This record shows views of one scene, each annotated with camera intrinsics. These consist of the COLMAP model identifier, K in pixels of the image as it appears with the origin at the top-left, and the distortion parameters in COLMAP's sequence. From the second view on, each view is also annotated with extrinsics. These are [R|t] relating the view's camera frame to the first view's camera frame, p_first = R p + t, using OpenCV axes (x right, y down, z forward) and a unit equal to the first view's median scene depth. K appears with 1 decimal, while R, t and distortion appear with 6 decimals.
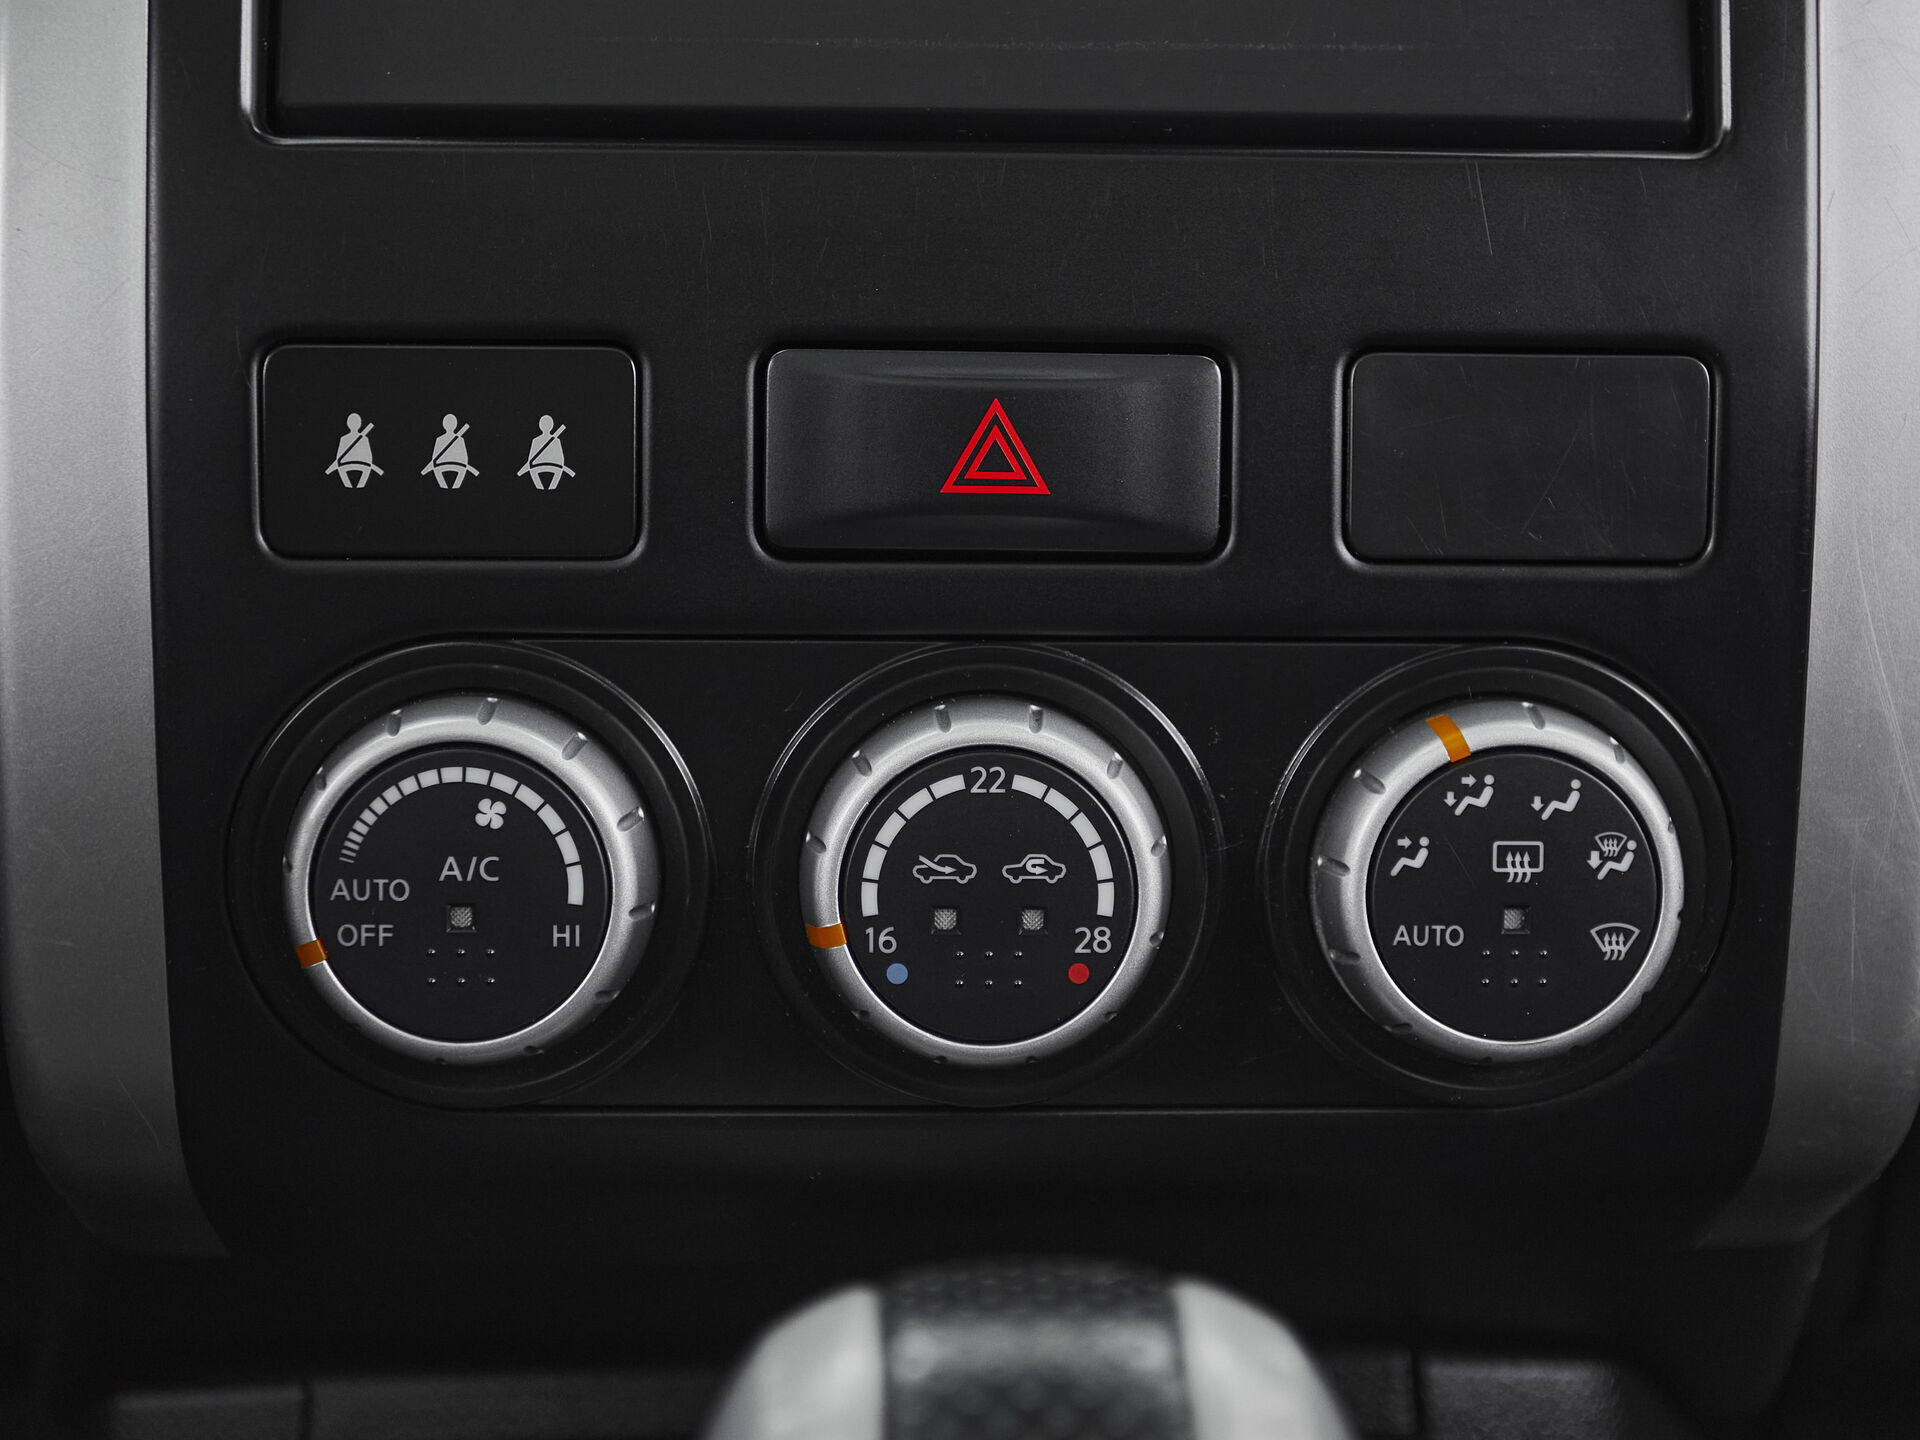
lens RADIAL K [[2632.2, 0, 878.7], [0, 2632.2, 661.0], [0, 0, 1]] dist [-0.080458, 0.000000]
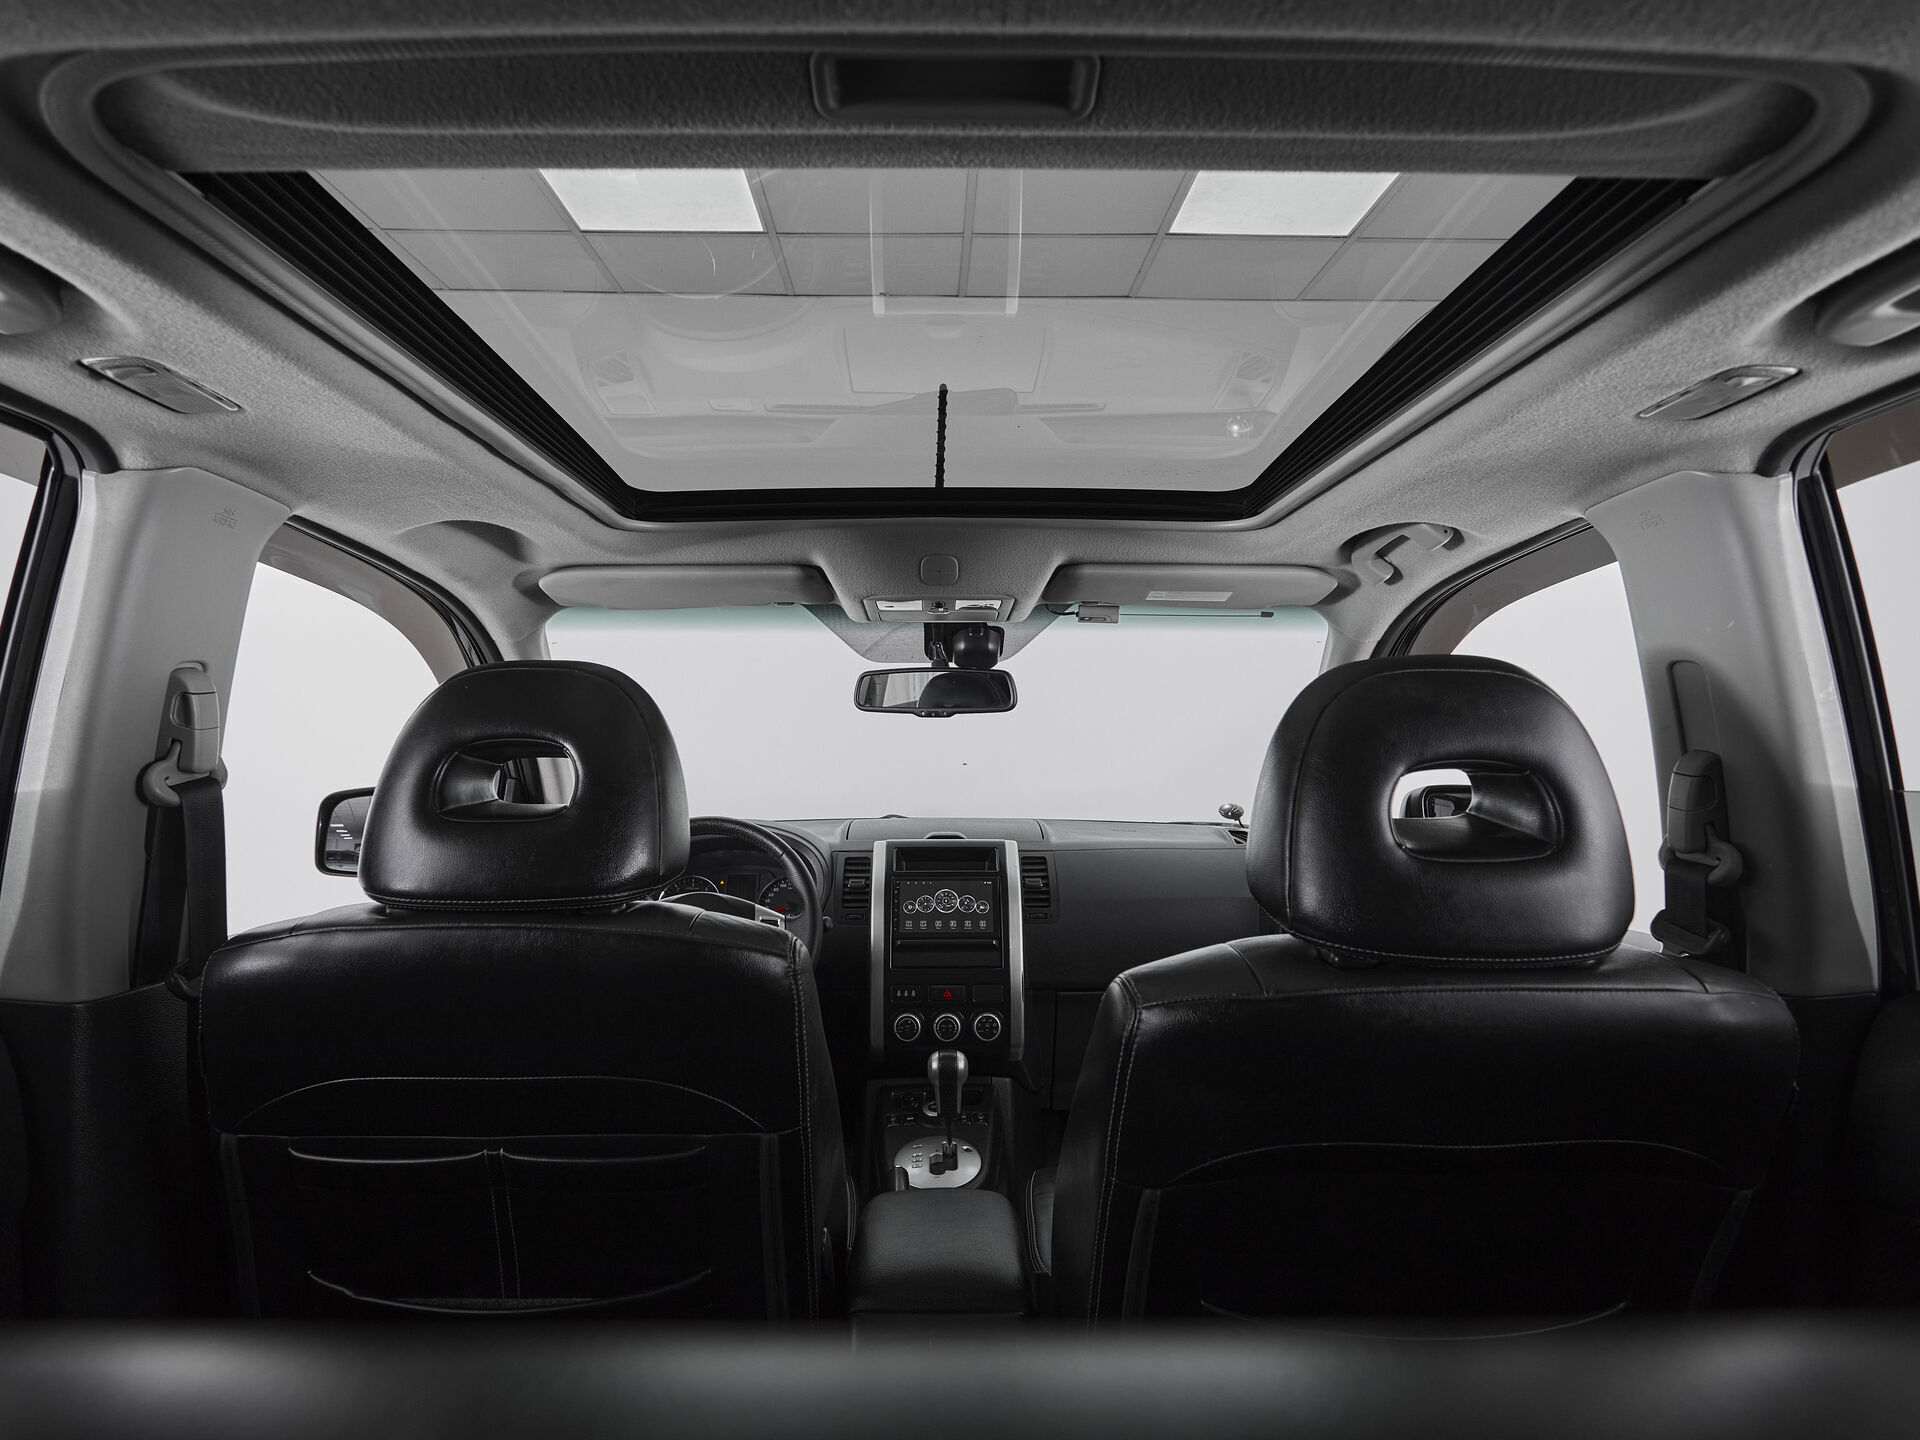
lens RADIAL K [[1084.2, 0, 935.7], [0, 1084.2, 691.9], [0, 0, 1]] dist [0.006810, -0.003946]
pose [[0.999872, -0.011379, -0.011212, 0.065062], [0.008417, 0.971799, -0.235662, -0.266934], [0.013577, 0.235538, 0.971770, -4.689788]]
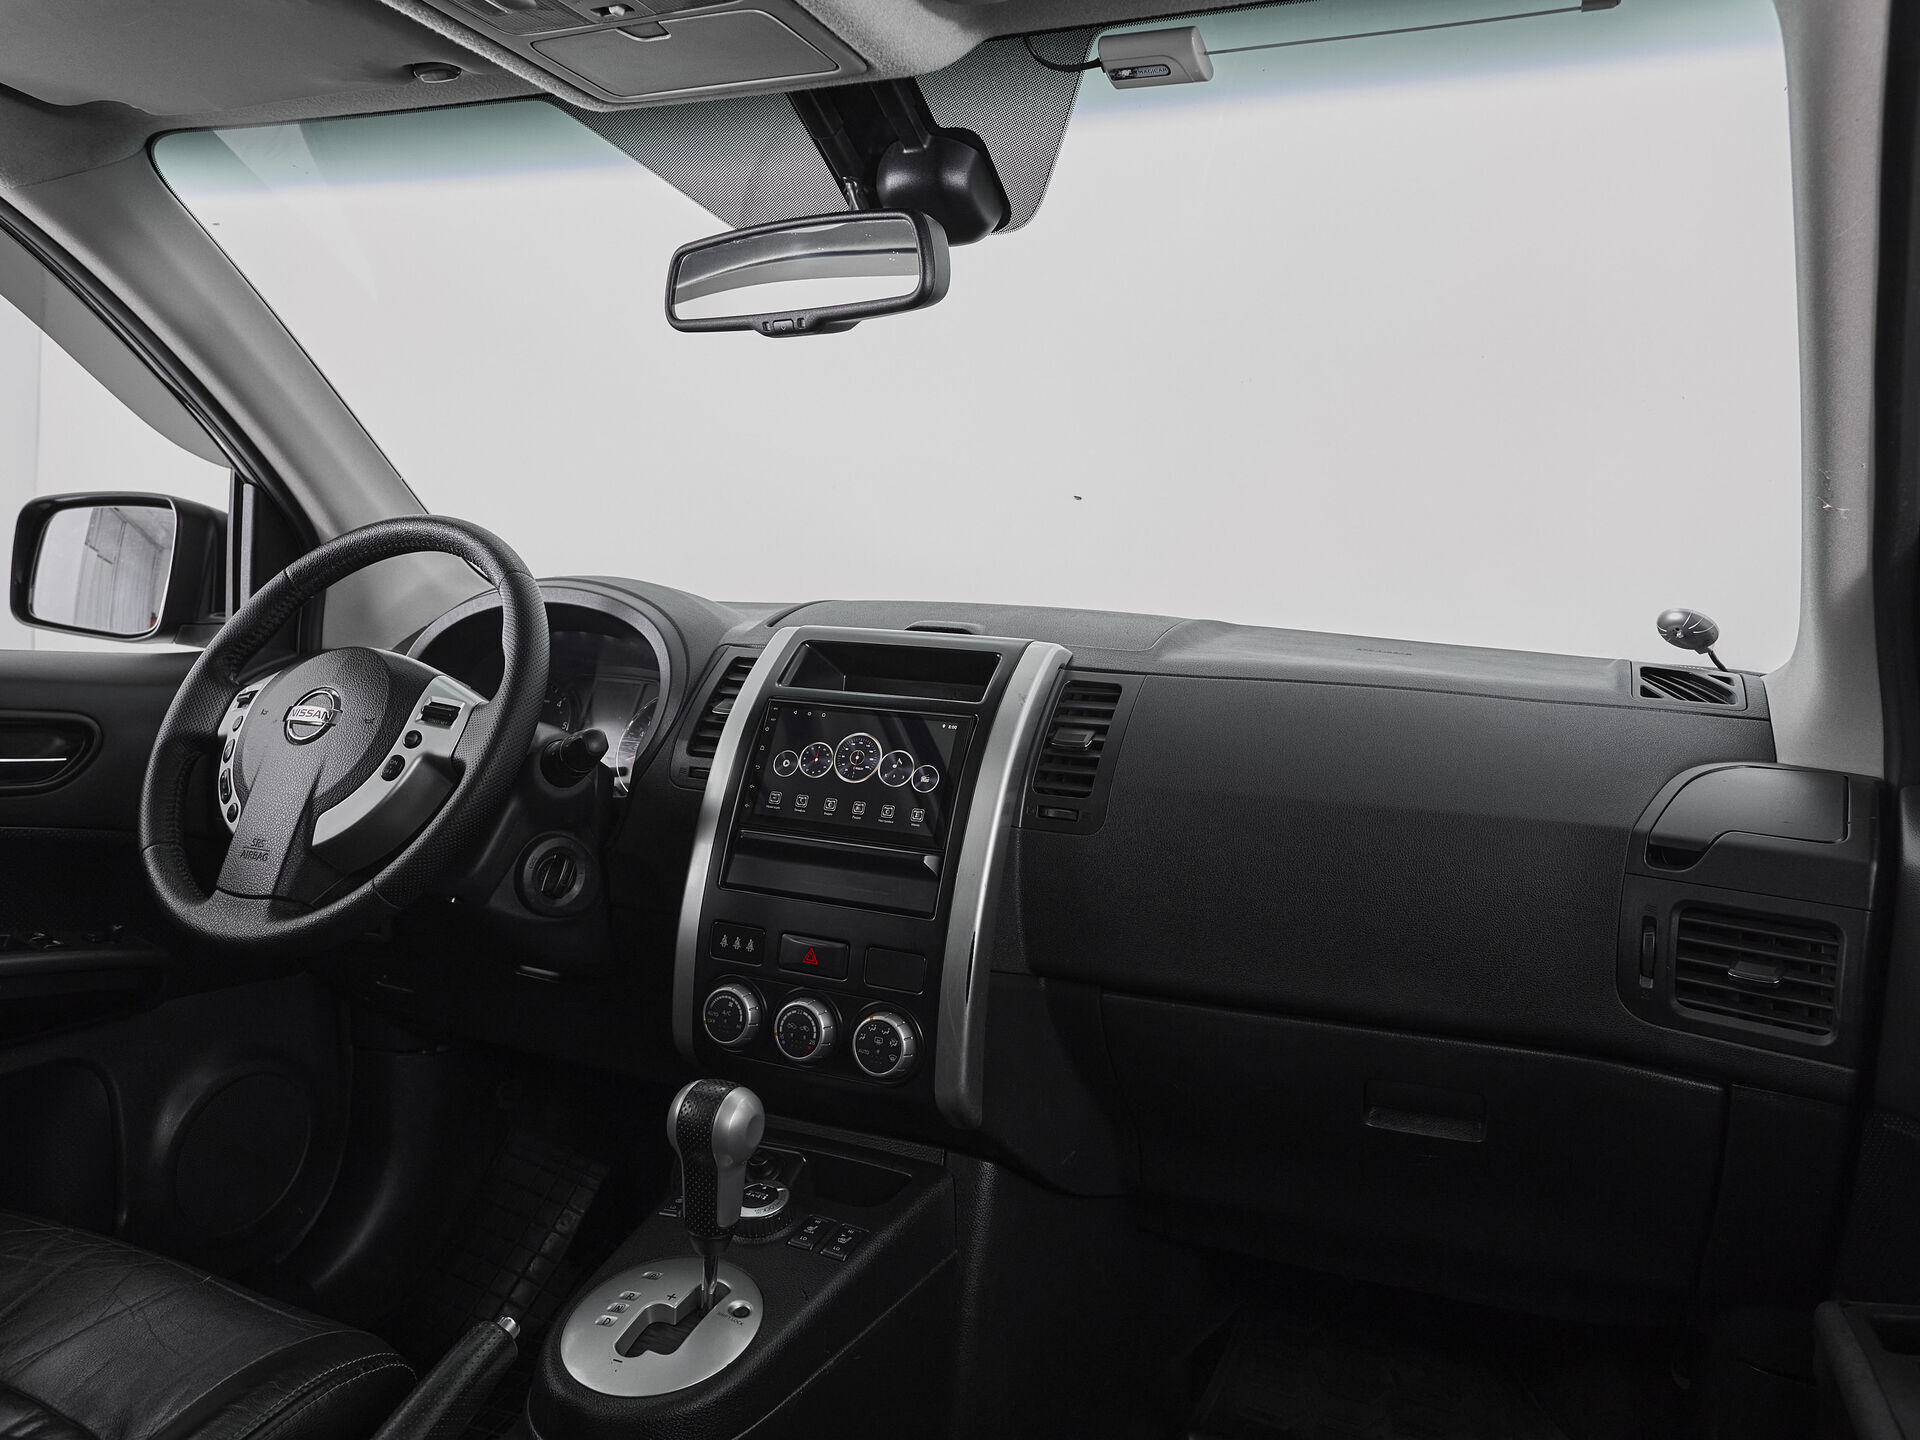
lens RADIAL K [[1401.6, 0, 1040.1], [0, 1401.6, 633.2], [0, 0, 1]] dist [-0.043126, -0.002952]
pose [[0.910403, 0.045027, -0.411265, 1.786596], [-0.115312, 0.982284, -0.147717, -0.391074], [0.397328, 0.181906, 0.899467, -1.776426]]
